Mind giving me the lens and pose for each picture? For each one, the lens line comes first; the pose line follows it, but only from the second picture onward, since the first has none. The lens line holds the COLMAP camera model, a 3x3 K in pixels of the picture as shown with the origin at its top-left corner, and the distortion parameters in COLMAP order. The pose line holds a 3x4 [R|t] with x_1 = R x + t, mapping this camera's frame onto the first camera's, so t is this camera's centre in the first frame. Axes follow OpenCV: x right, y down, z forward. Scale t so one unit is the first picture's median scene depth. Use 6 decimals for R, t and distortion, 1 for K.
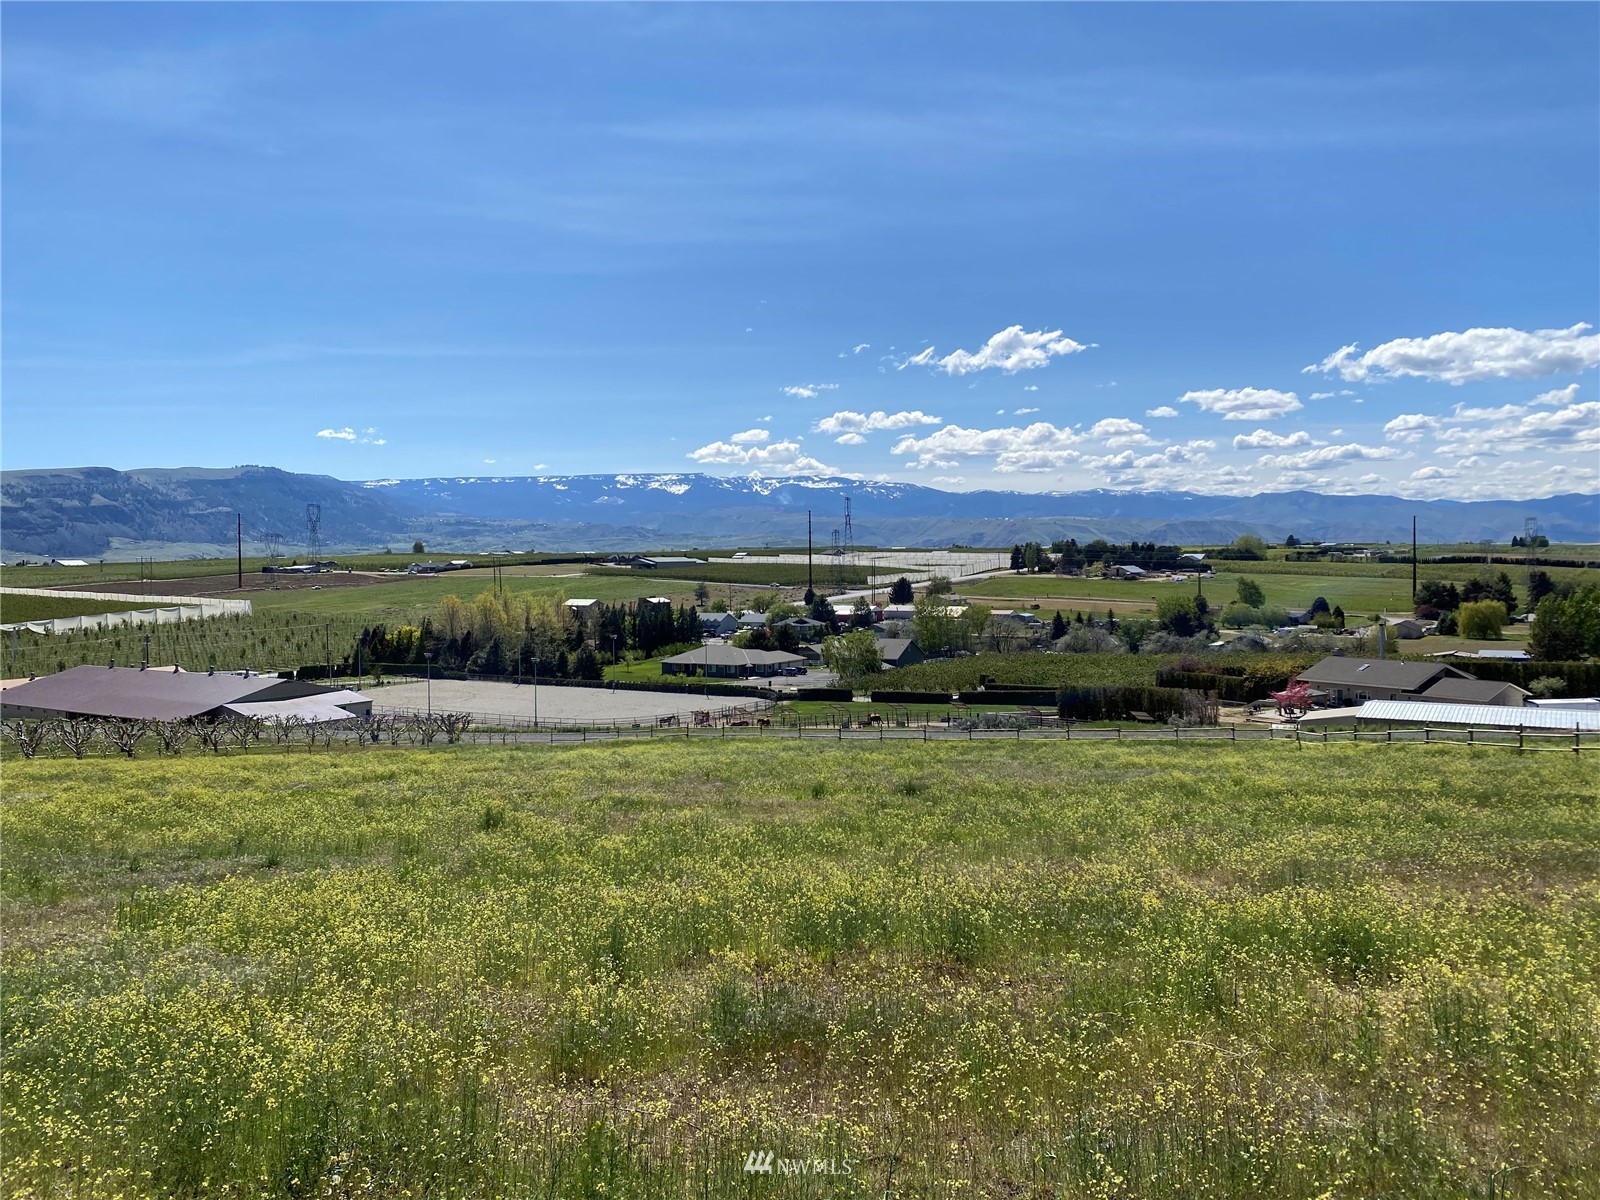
lens RADIAL K [[1206.3, 0, 824.7], [0, 1206.3, 601.9], [0, 0, 1]] dist [0.064104, -0.085926]
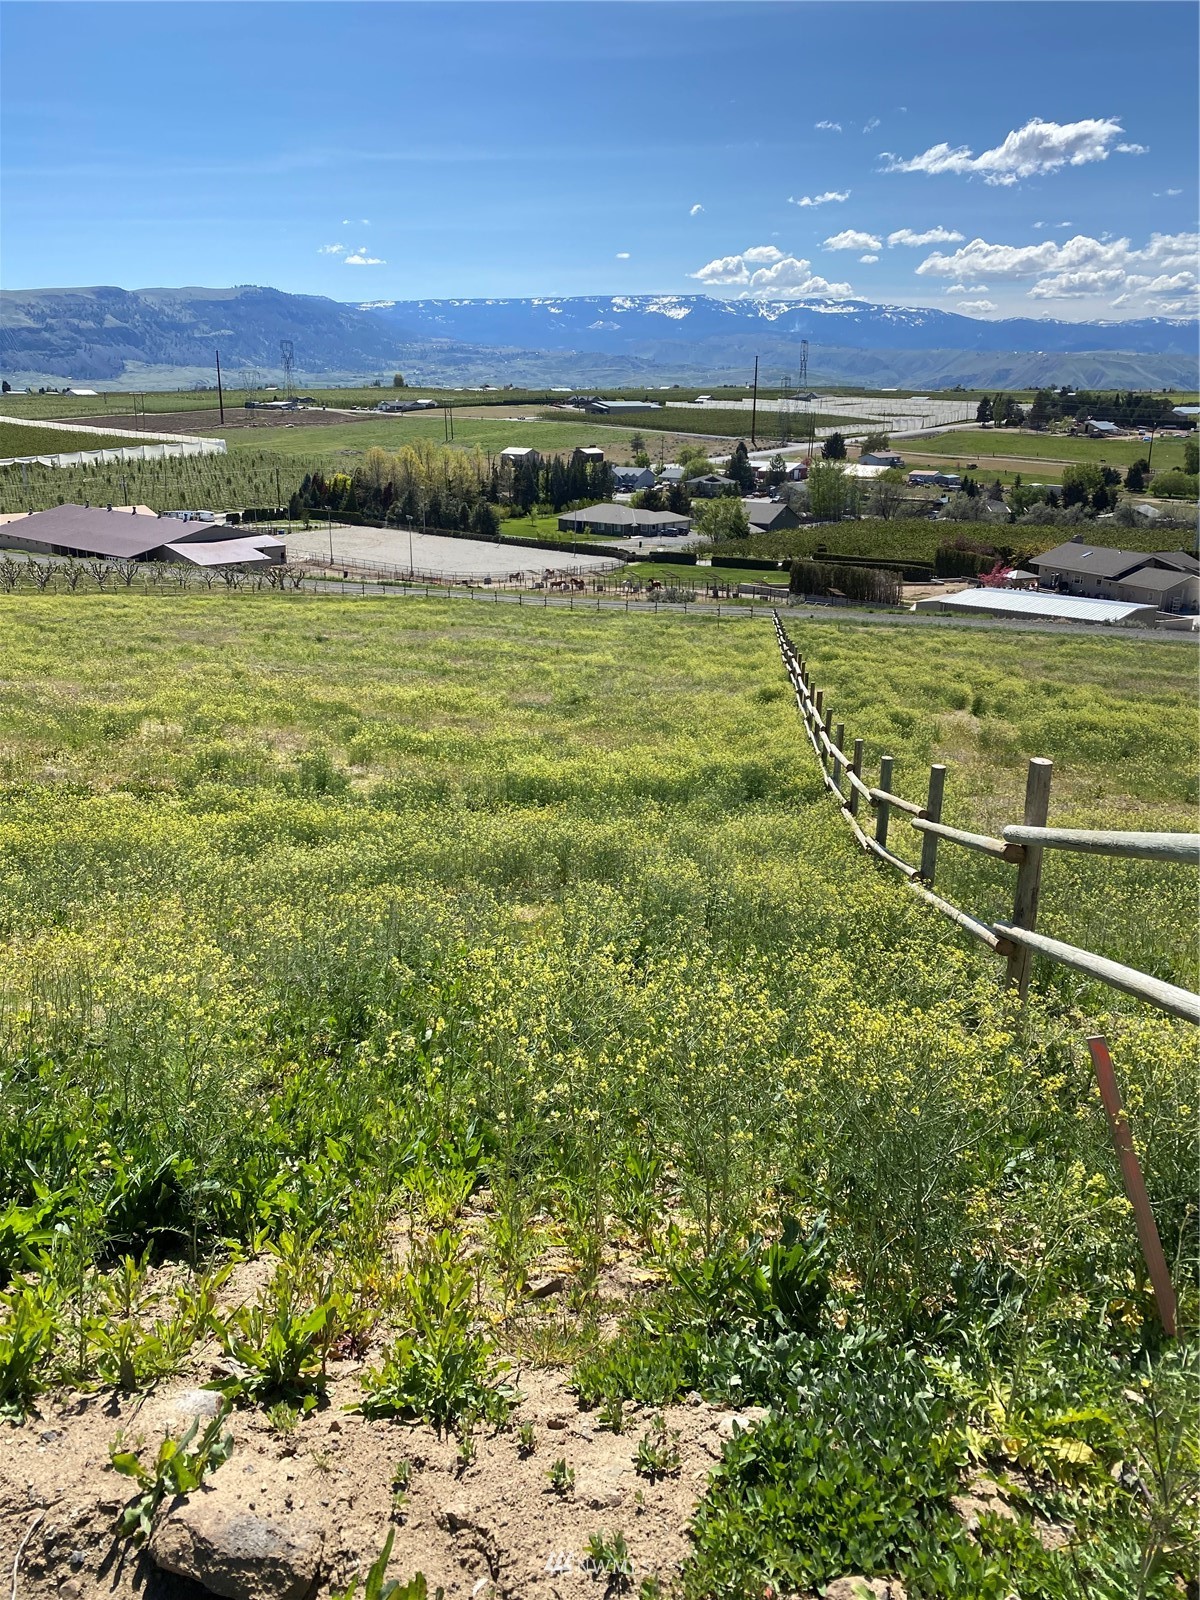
lens RADIAL K [[1208.8, 0, 600.0], [0, 1208.8, 800.0], [0, 0, 1]] dist [0.046557, -0.053331]
pose [[0.983786, 0.074347, -0.163210, 0.066428], [-0.025029, 0.958039, 0.285543, -0.012914], [0.177591, -0.276828, 0.944366, -0.063624]]
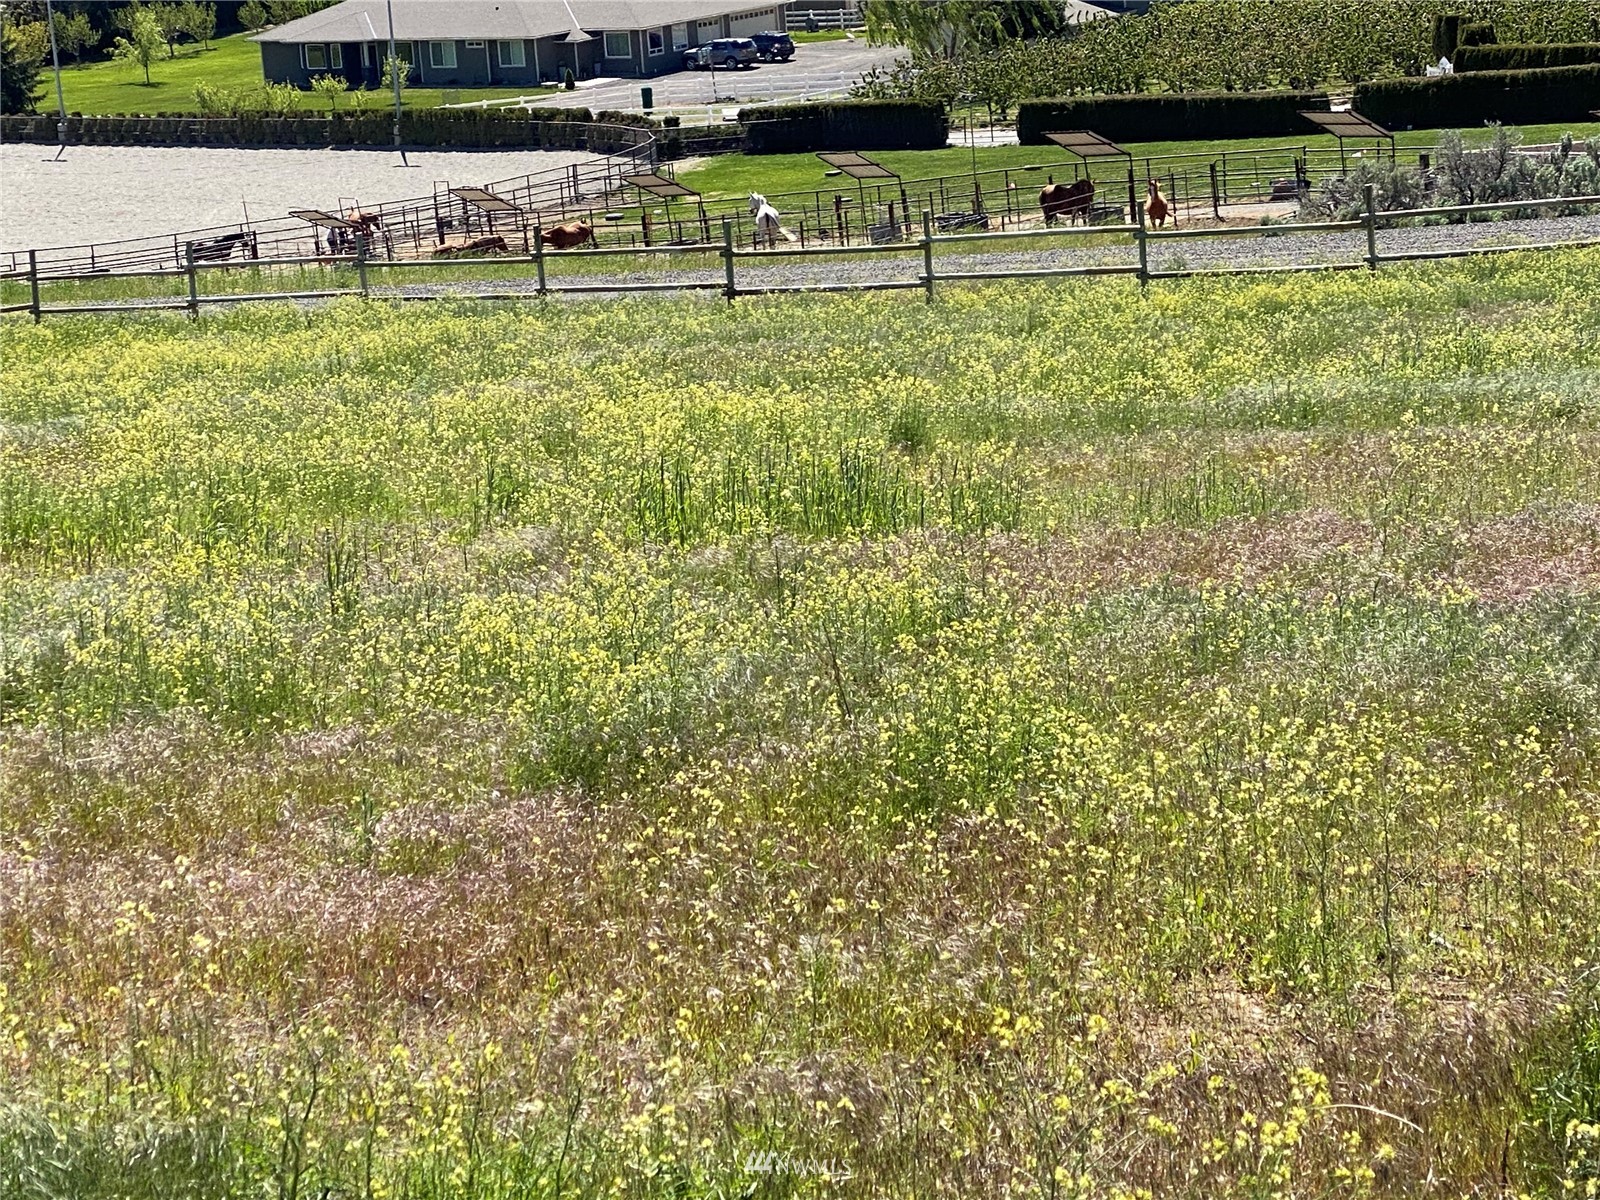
lens RADIAL K [[3996.5, 0, 800.0], [0, 3996.5, 600.0], [0, 0, 1]] dist [-0.008166, -0.290375]
pose [[0.998442, -0.042140, -0.036567, 0.009155], [0.048234, 0.981345, 0.186106, 0.008029], [0.028043, -0.187579, 0.981849, 0.065553]]
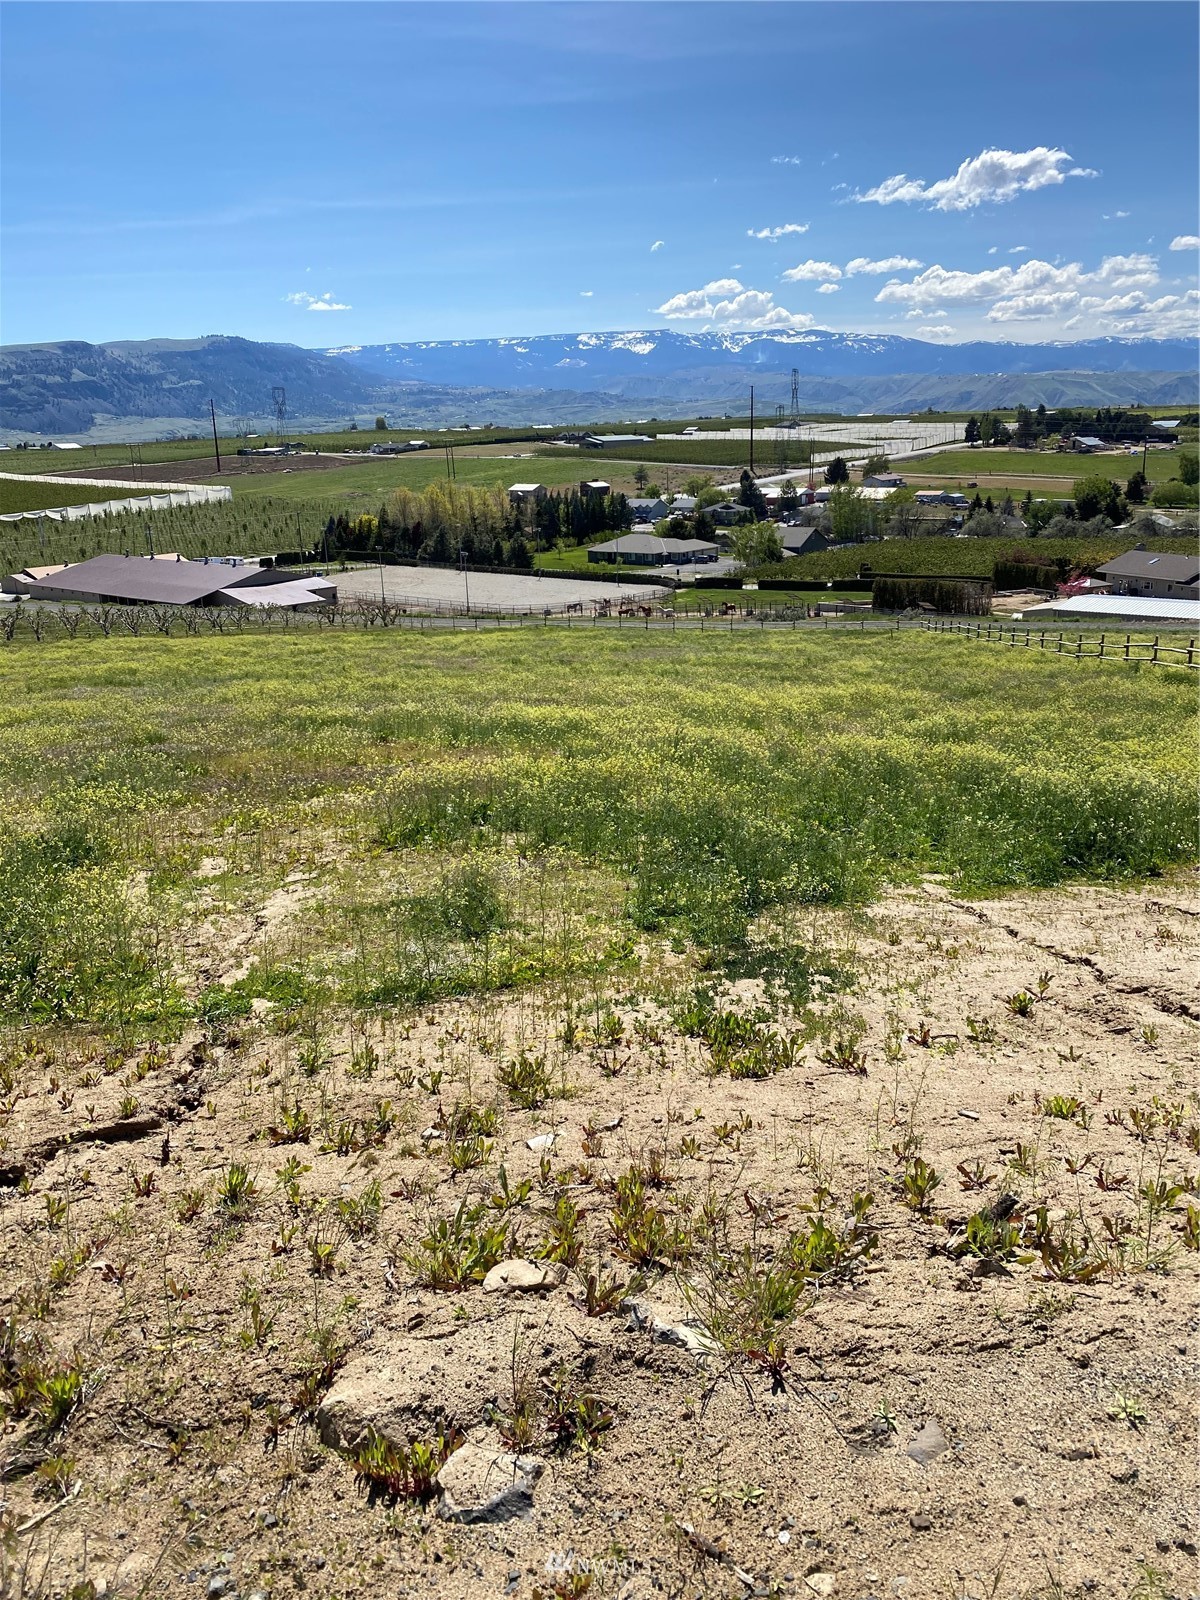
lens RADIAL K [[1206.3, 0, 625.3], [0, 1206.3, 804.5], [0, 0, 1]] dist [0.064104, -0.085926]
pose [[0.990732, 0.025005, -0.133513, 0.035019], [0.011162, 0.964601, 0.263478, -0.011014], [0.135375, -0.262526, 0.955382, -0.074321]]
